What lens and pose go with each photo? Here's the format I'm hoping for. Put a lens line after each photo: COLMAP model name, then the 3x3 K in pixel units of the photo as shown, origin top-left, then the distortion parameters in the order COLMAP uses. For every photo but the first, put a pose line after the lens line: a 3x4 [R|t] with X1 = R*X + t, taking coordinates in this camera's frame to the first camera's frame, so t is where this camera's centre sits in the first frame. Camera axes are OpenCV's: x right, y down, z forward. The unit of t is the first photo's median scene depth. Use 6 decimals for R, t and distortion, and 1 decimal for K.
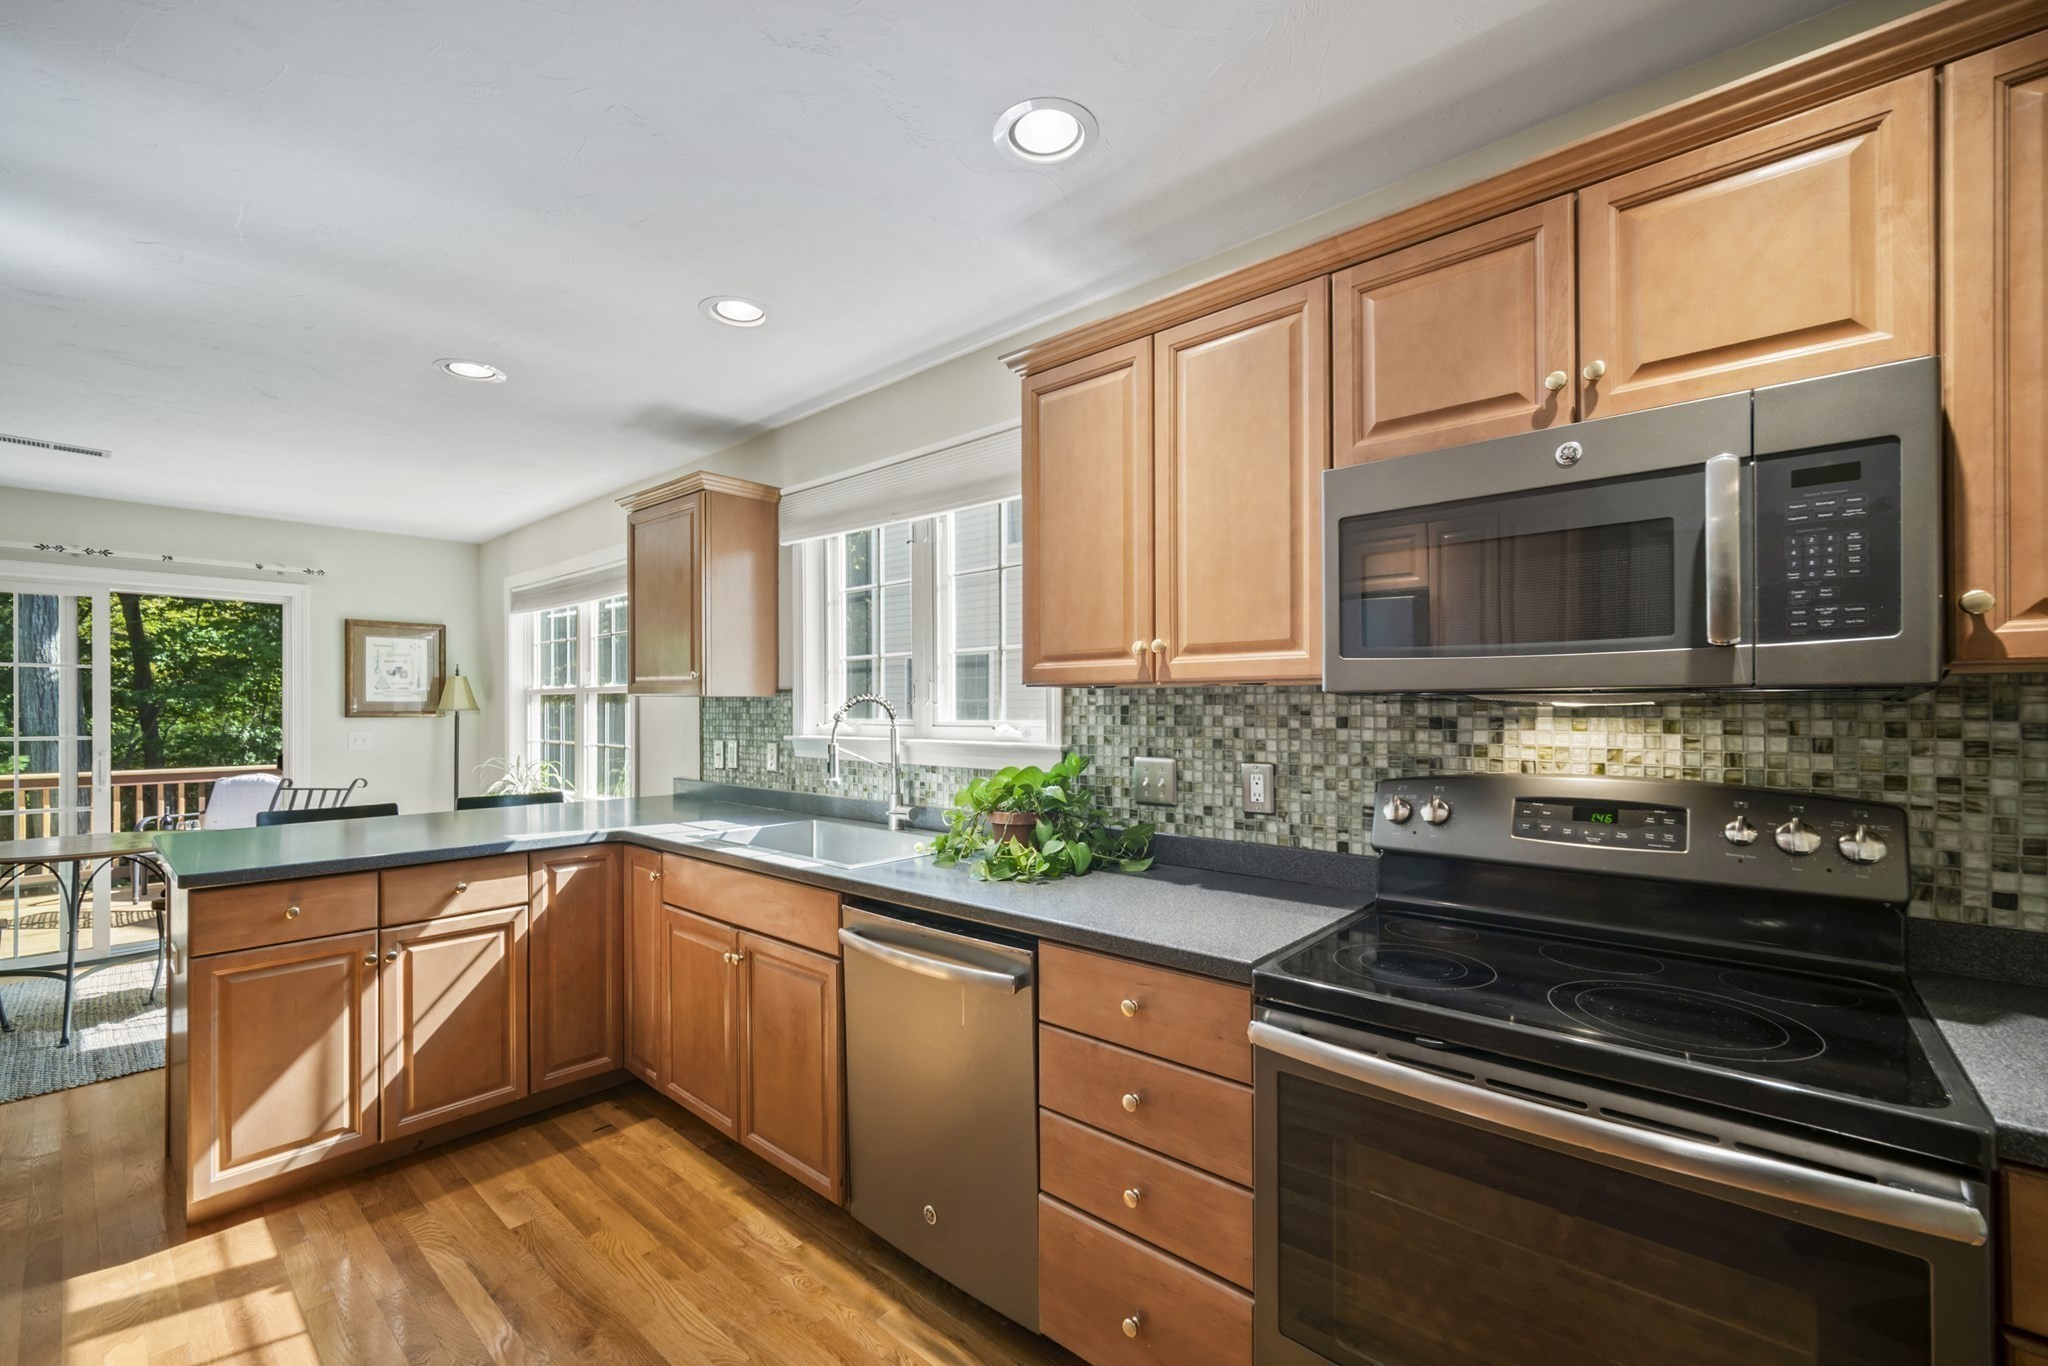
lens RADIAL K [[847.4, 0, 1012.9], [0, 847.4, 710.4], [0, 0, 1]] dist [0.002785, 0.000071]
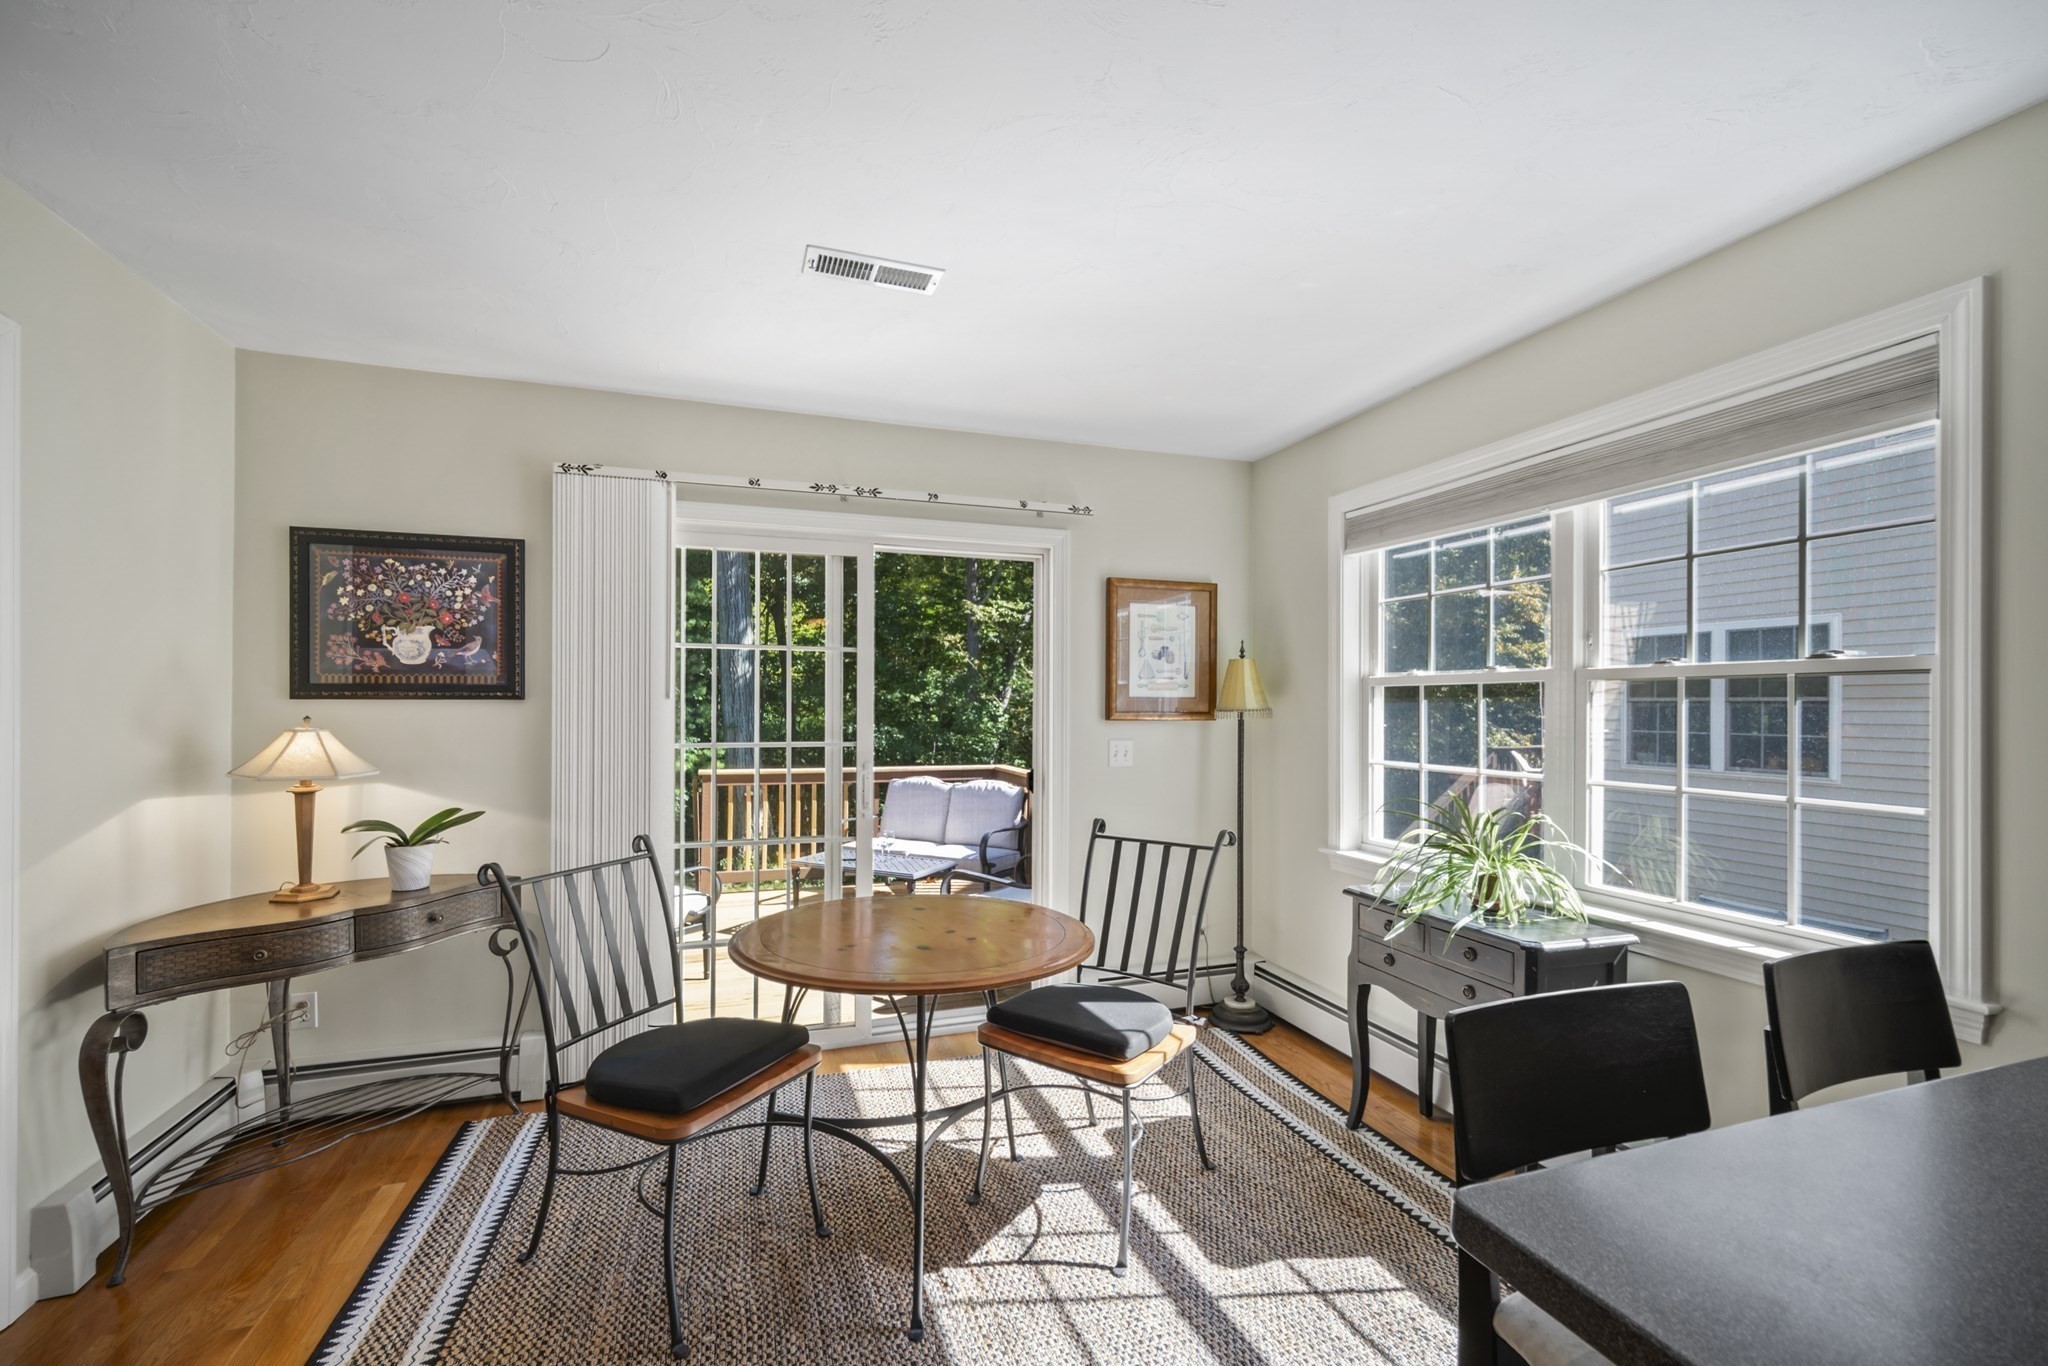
lens RADIAL K [[847.4, 0, 1016.5], [0, 847.4, 706.9], [0, 0, 1]] dist [0.002785, 0.000071]
pose [[0.872038, 0.006156, -0.489400, -1.297900], [-0.007274, 0.999973, -0.000383, -0.003807], [0.489385, 0.003894, 0.872059, 0.914656]]
